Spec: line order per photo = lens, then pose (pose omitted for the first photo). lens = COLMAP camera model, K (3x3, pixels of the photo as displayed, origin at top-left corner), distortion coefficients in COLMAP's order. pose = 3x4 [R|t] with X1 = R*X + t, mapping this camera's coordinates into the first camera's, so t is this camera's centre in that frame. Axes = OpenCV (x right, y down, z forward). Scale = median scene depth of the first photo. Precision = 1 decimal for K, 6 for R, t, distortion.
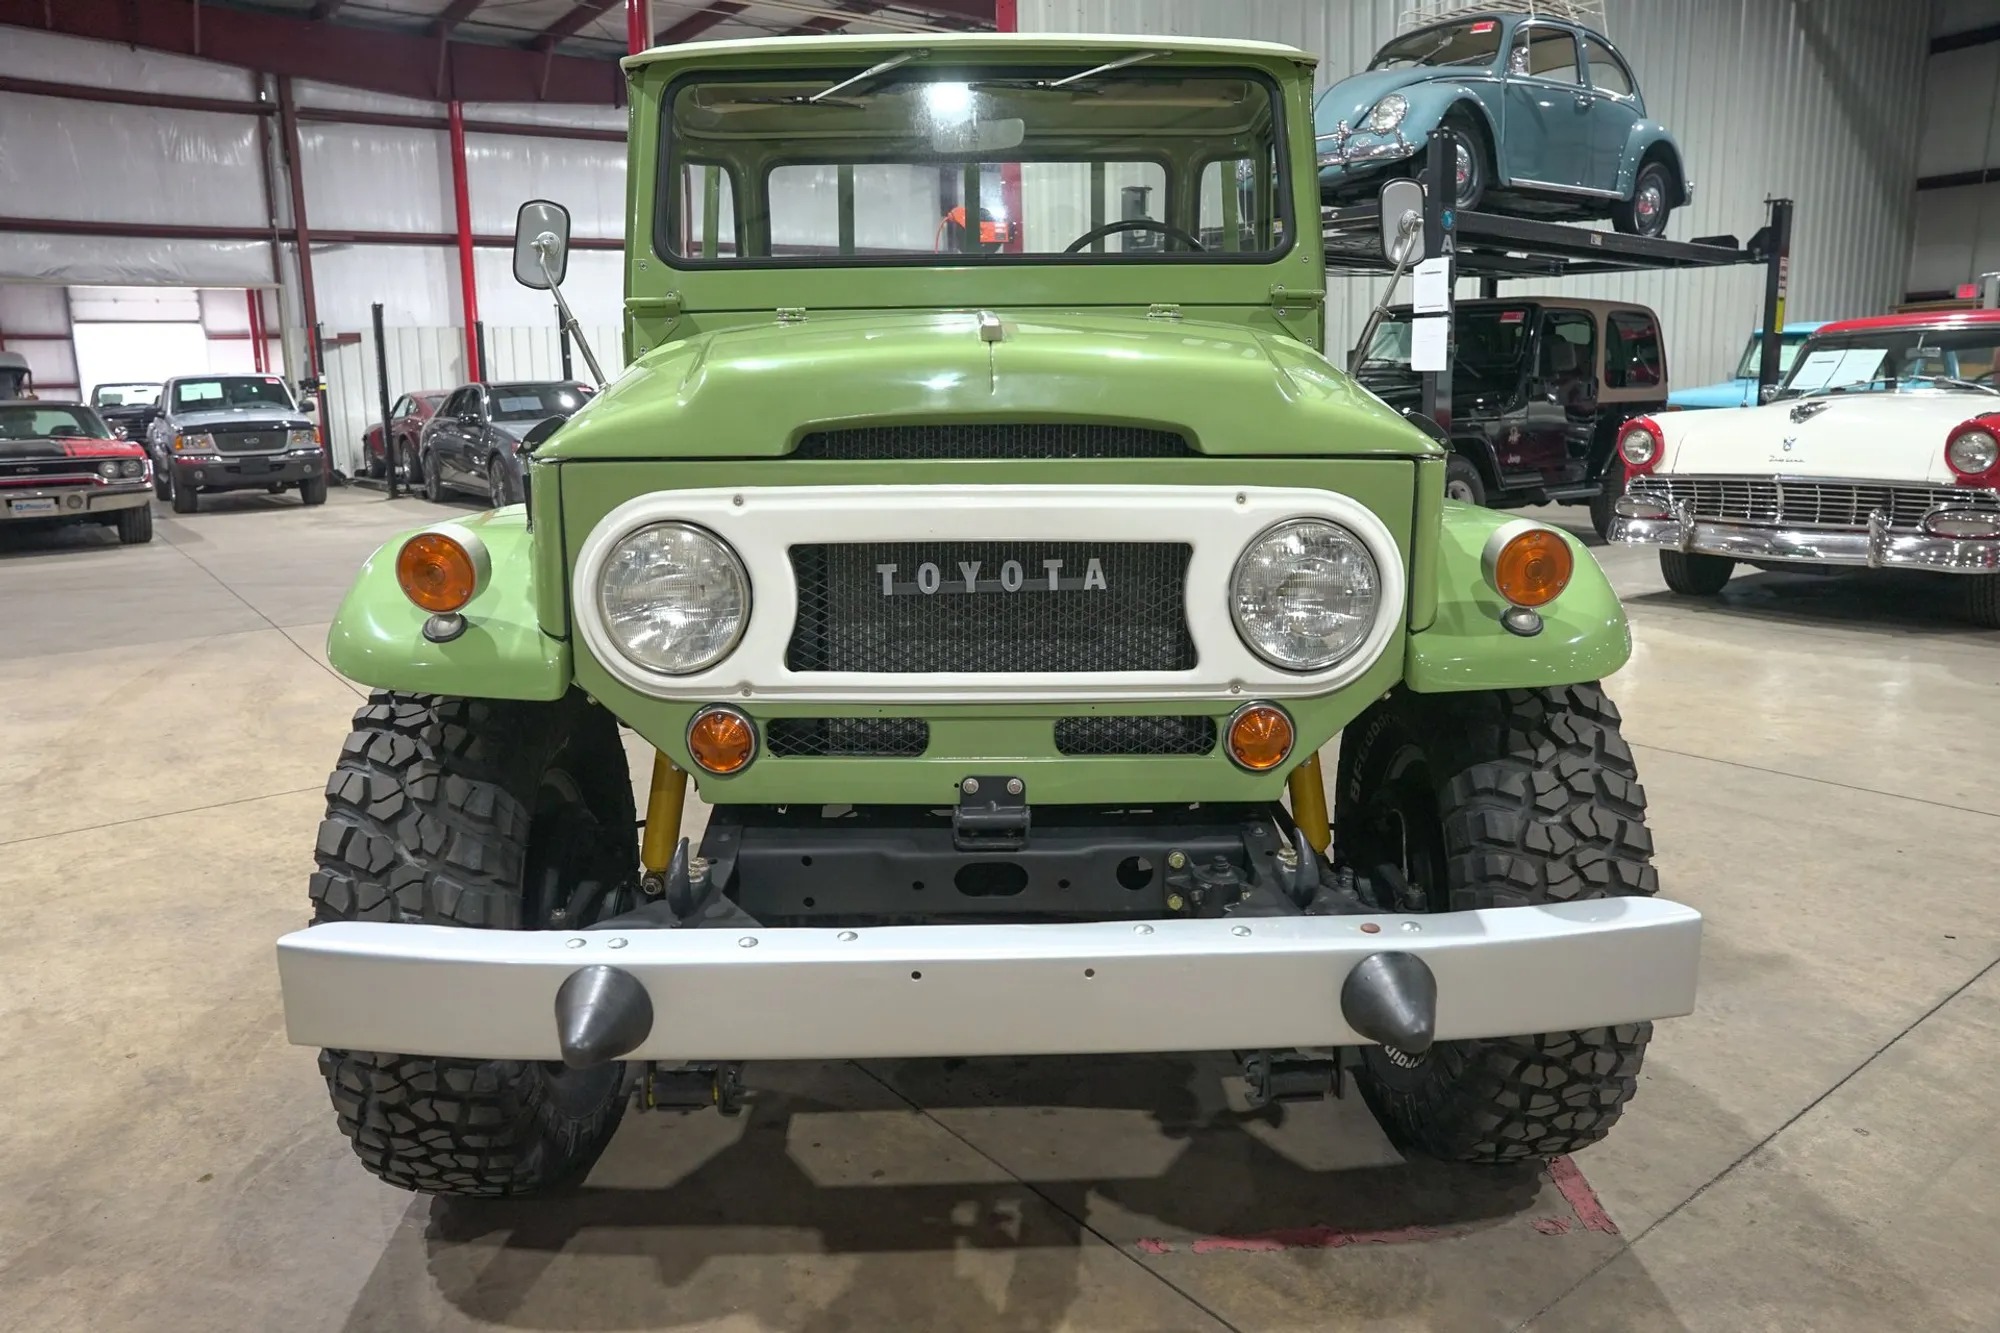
lens RADIAL K [[1366.6, 0, 1001.9], [0, 1366.6, 673.7], [0, 0, 1]] dist [-0.133242, 0.099828]
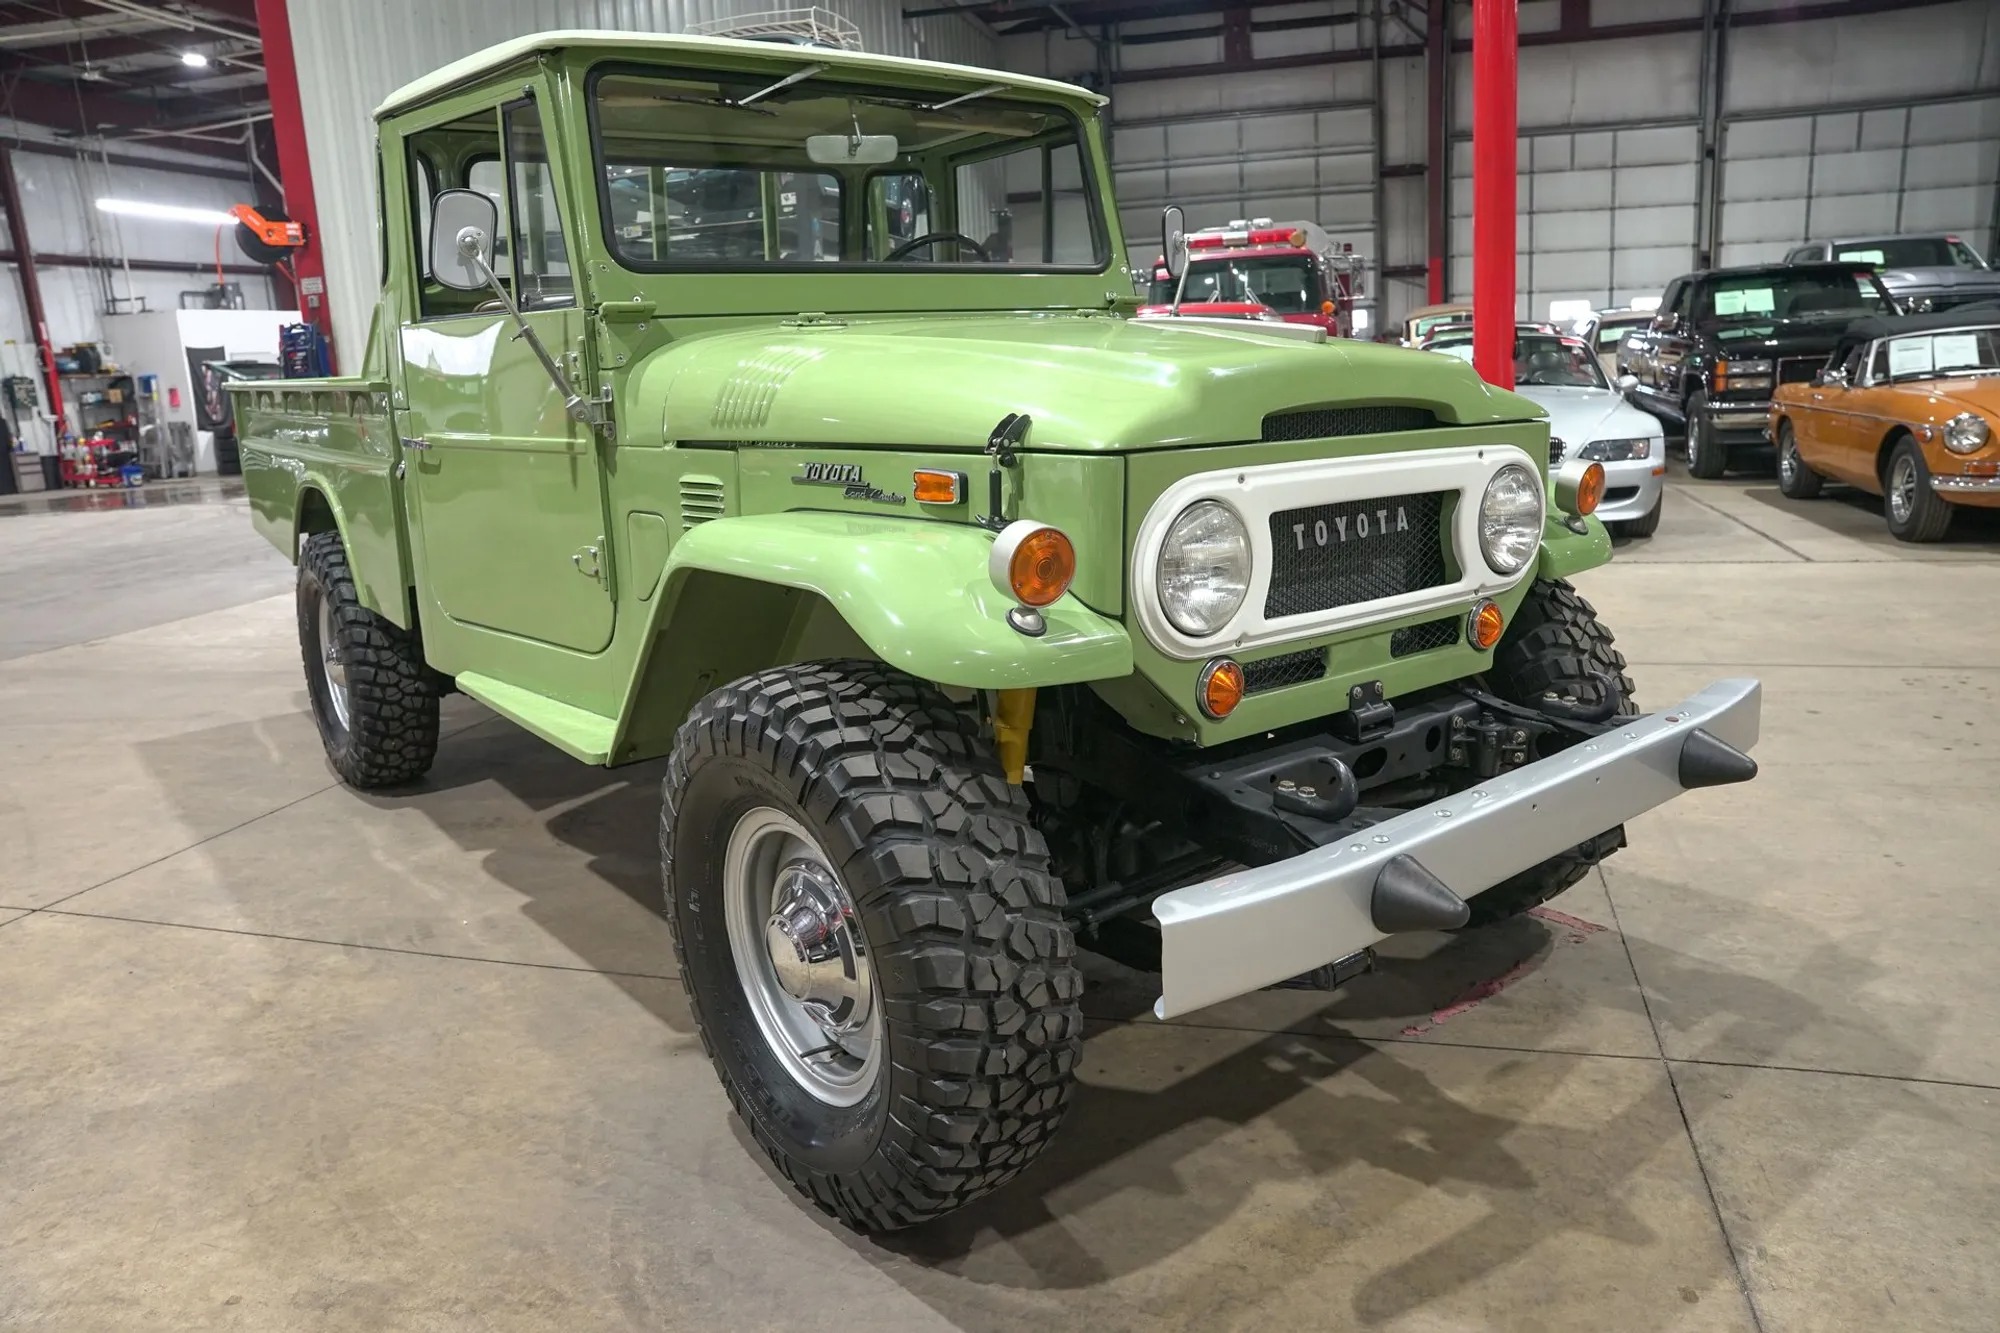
lens RADIAL K [[1366.6, 0, 995.0], [0, 1366.6, 670.4], [0, 0, 1]] dist [-0.133242, 0.099828]
pose [[0.803861, -0.152518, 0.574931, -1.025134], [0.154219, 0.986956, 0.046194, -0.048857], [-0.574477, 0.051532, 0.816897, 0.165439]]
